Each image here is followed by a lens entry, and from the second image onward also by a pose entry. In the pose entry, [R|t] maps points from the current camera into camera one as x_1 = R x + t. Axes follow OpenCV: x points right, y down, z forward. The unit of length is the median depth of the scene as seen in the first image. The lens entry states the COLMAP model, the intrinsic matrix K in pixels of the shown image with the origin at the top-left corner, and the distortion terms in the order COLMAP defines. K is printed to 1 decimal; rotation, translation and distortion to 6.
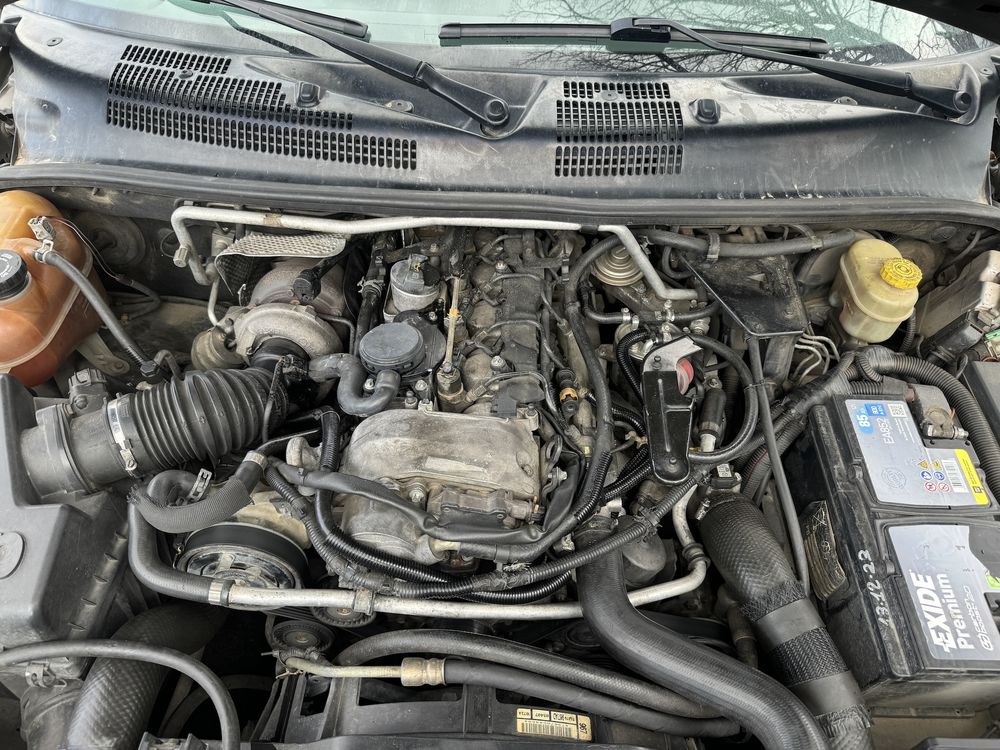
lens RADIAL K [[705.2, 0, 499.5], [0, 705.2, 374.9], [0, 0, 1]] dist [0.000221, -0.011741]
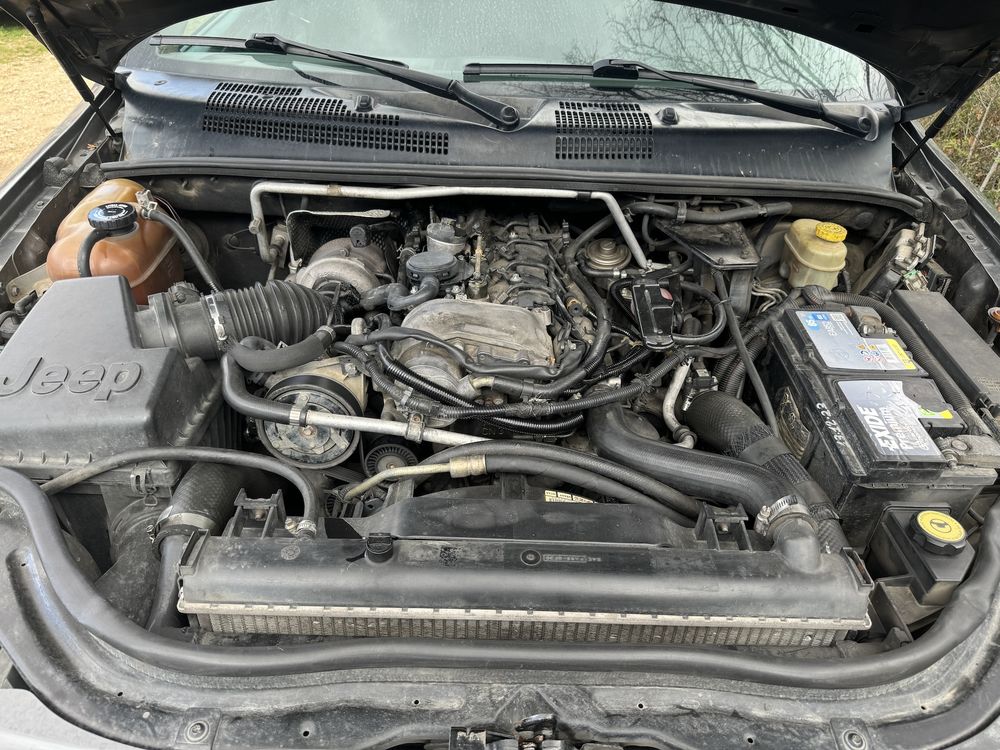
lens RADIAL K [[704.2, 0, 500.8], [0, 704.2, 381.3], [0, 0, 1]] dist [0.033939, -0.070908]
pose [[0.999574, -0.007132, 0.028316, -0.063810], [0.013543, 0.972343, -0.233164, 0.430332], [-0.025870, 0.233448, 0.972025, -0.165864]]
